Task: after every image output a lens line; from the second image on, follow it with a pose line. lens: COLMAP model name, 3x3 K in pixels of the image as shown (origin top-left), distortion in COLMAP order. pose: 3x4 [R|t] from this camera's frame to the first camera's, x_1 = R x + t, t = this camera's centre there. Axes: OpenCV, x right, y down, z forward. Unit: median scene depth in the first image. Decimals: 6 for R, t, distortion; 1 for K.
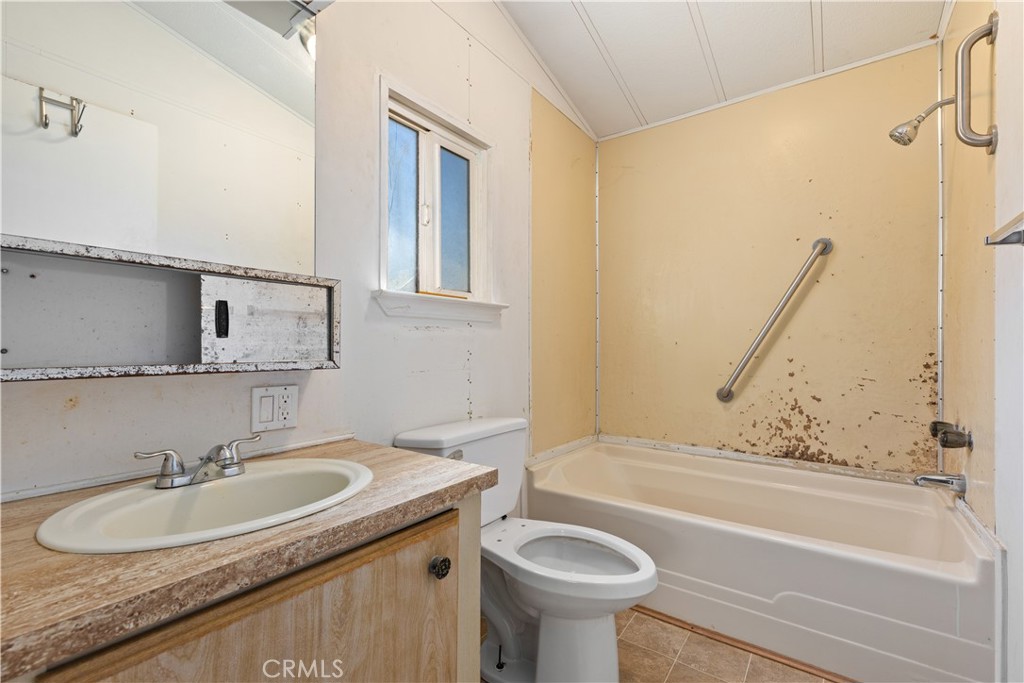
lens RADIAL K [[443.6, 0, 513.7], [0, 443.6, 346.1], [0, 0, 1]] dist [-0.004262, -0.000209]
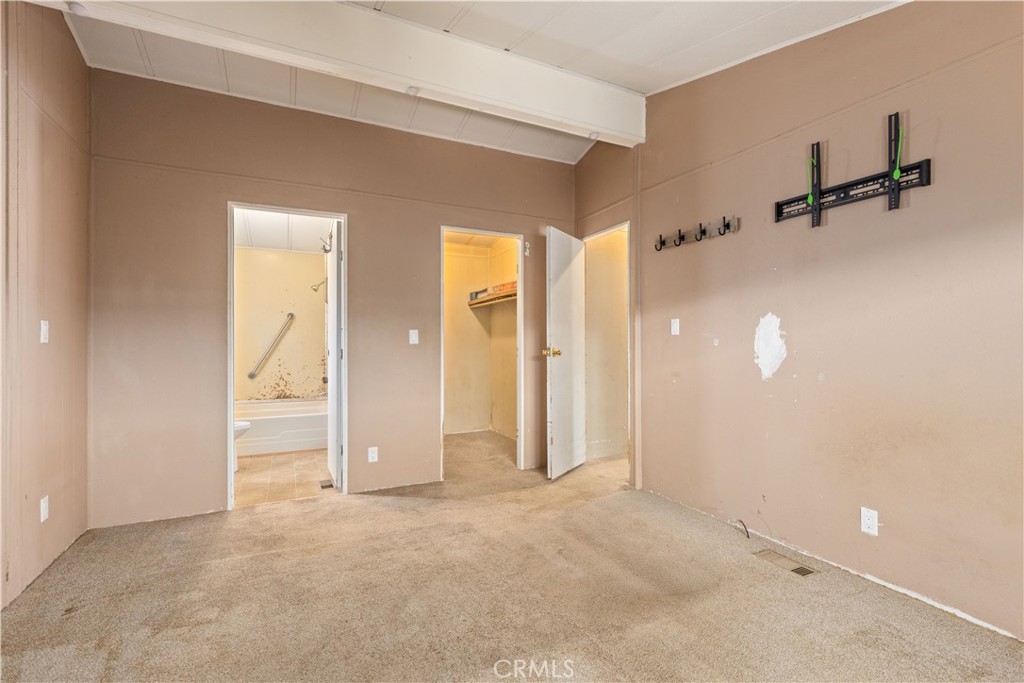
lens RADIAL K [[465.5, 0, 512.8], [0, 465.5, 346.0], [0, 0, 1]] dist [0.004012, -0.000131]
pose [[0.456759, -0.001781, 0.889589, -1.127555], [0.005086, 0.999987, -0.000610, -0.036811], [-0.889576, 0.004803, 0.456762, -1.394716]]
